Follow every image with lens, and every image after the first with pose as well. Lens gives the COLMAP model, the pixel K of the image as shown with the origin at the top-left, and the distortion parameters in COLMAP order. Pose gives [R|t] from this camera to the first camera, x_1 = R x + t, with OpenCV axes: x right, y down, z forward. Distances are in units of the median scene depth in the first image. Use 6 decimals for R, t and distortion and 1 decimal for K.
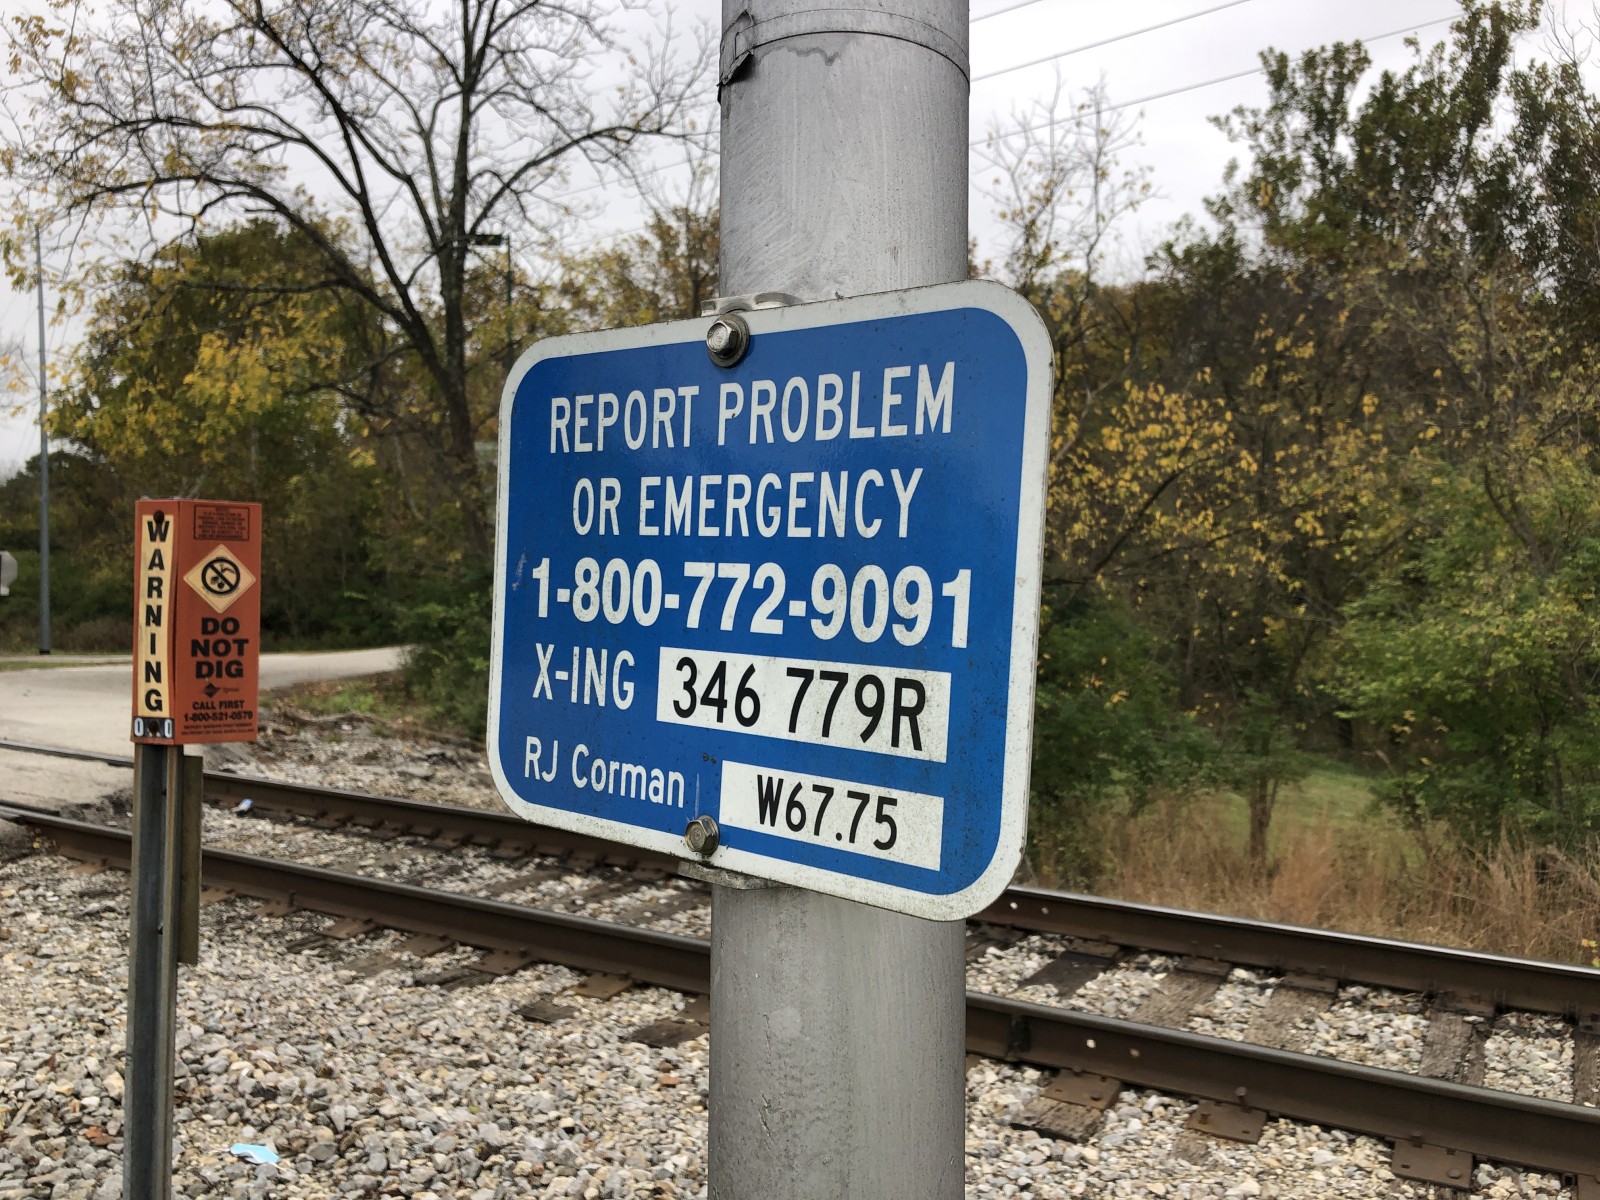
lens RADIAL K [[1305.6, 0, 786.0], [0, 1305.6, 560.3], [0, 0, 1]] dist [0.042244, -0.046247]
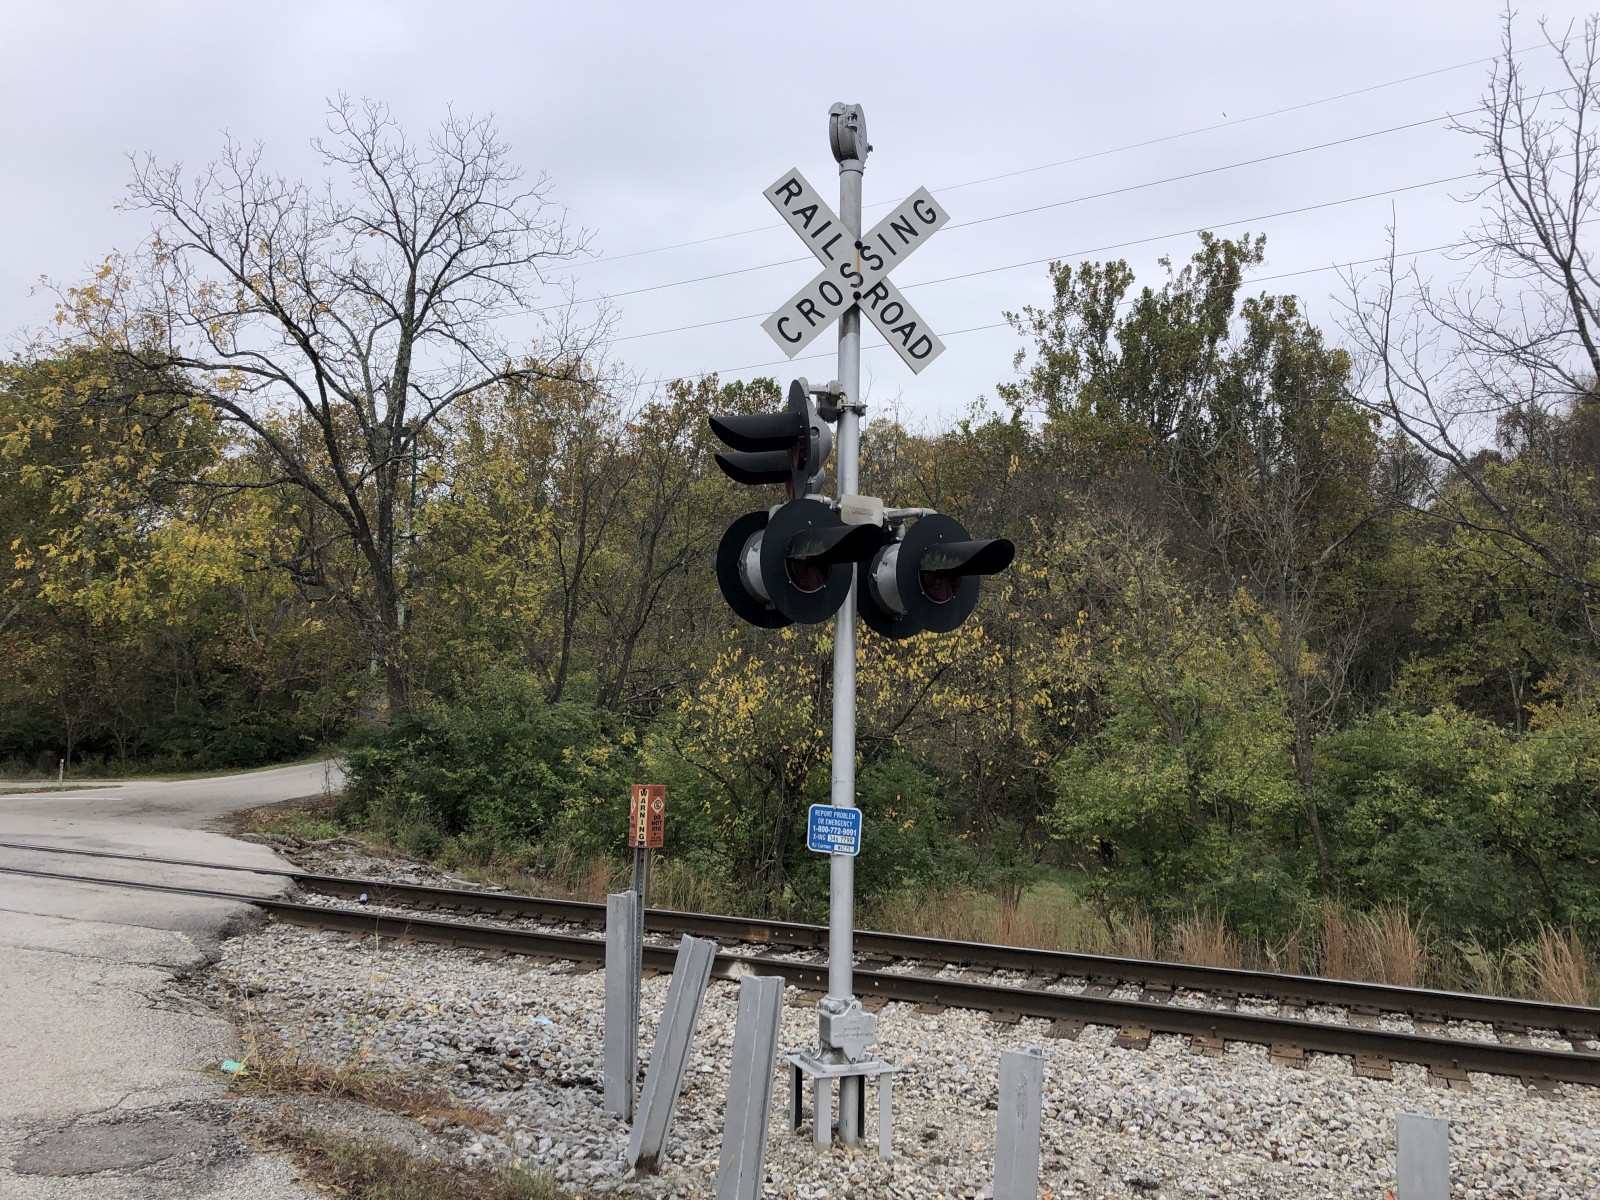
lens RADIAL K [[1305.6, 0, 801.5], [0, 1305.6, 582.8], [0, 0, 1]] dist [0.042244, -0.046247]
pose [[0.988248, 0.027787, 0.150314, -0.049976], [-0.016565, 0.997016, -0.075400, -0.030136], [-0.151960, 0.072023, 0.985759, -0.247059]]
